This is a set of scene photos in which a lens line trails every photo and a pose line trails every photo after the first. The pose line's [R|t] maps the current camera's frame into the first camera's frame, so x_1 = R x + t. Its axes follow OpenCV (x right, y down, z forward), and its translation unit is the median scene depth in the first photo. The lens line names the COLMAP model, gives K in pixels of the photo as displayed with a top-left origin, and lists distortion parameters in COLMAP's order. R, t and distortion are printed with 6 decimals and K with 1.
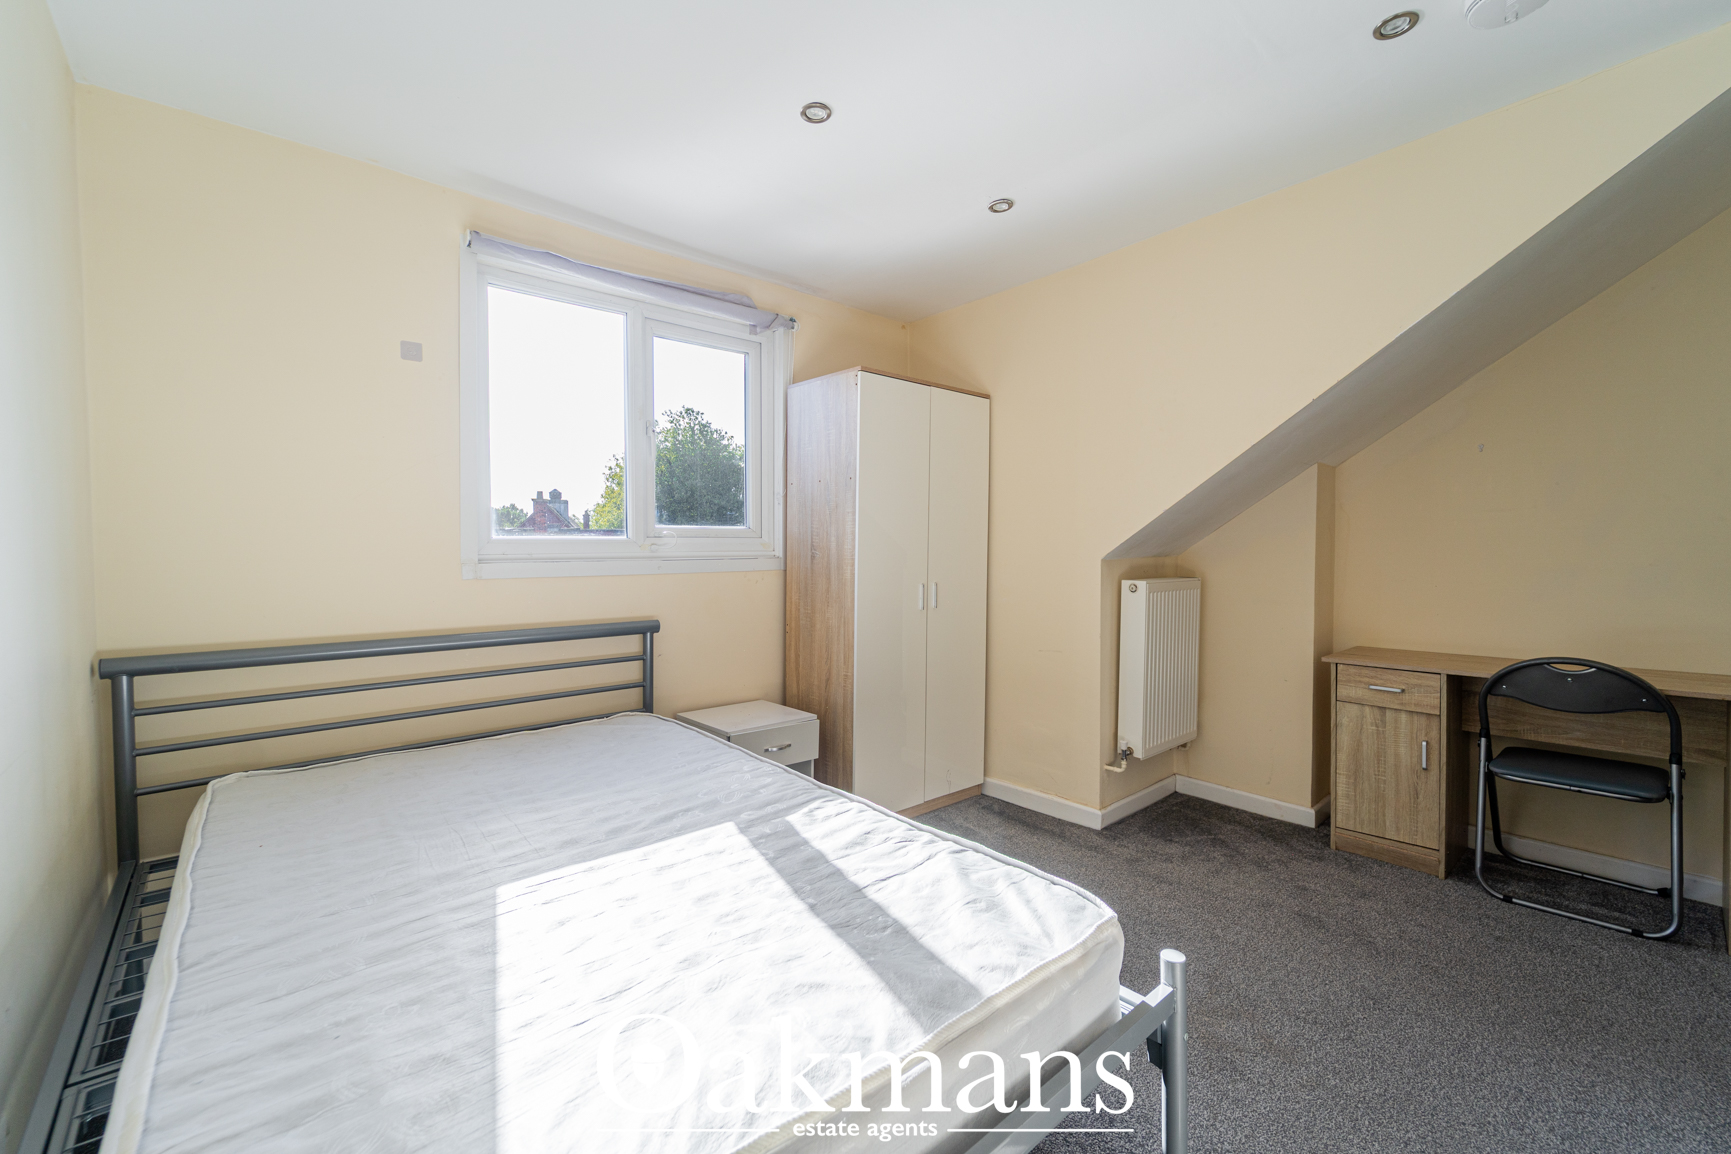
lens RADIAL K [[705.9, 0, 853.6], [0, 705.9, 565.8], [0, 0, 1]] dist [0.003427, -0.002783]
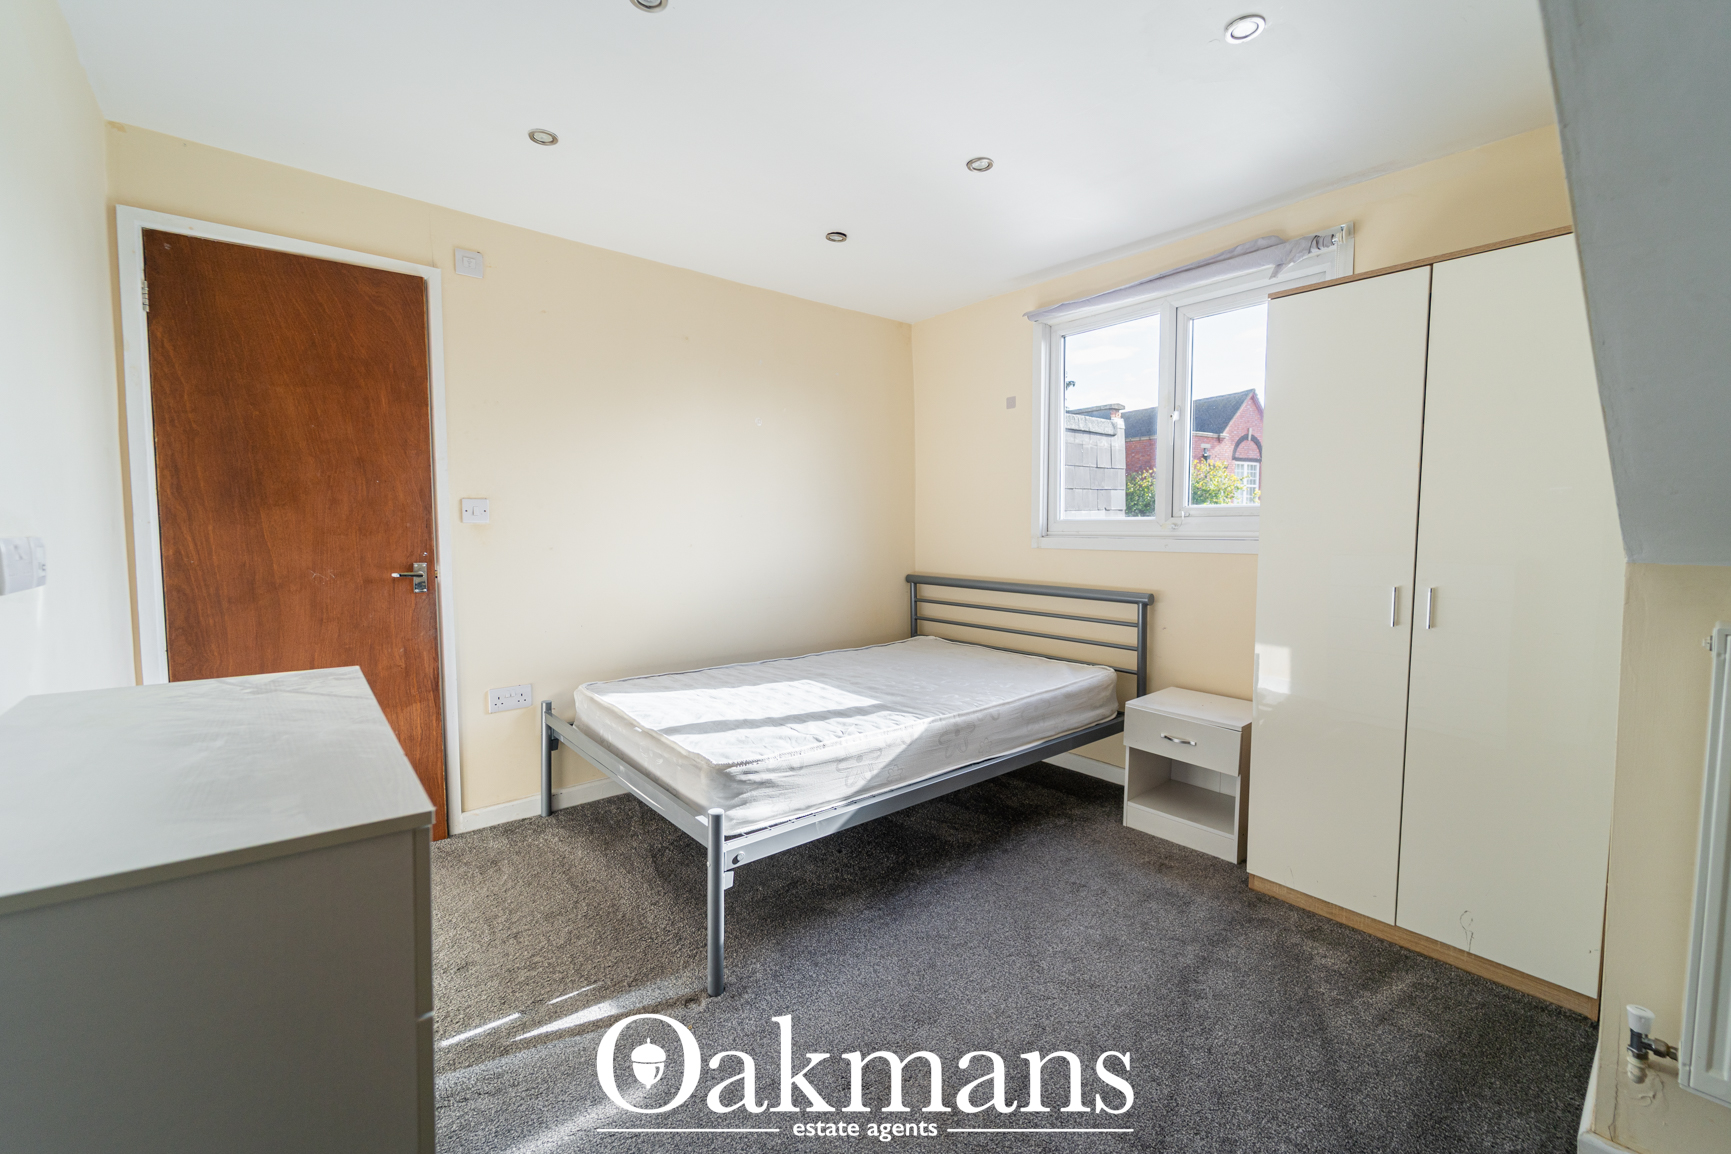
lens RADIAL K [[705.9, 0, 856.2], [0, 705.9, 574.5], [0, 0, 1]] dist [0.003427, -0.002783]
pose [[-0.023933, 0.074348, -0.996945, 0.862844], [-0.022179, 0.996946, 0.074880, -0.025763], [0.999468, 0.023904, -0.022211, 0.602938]]
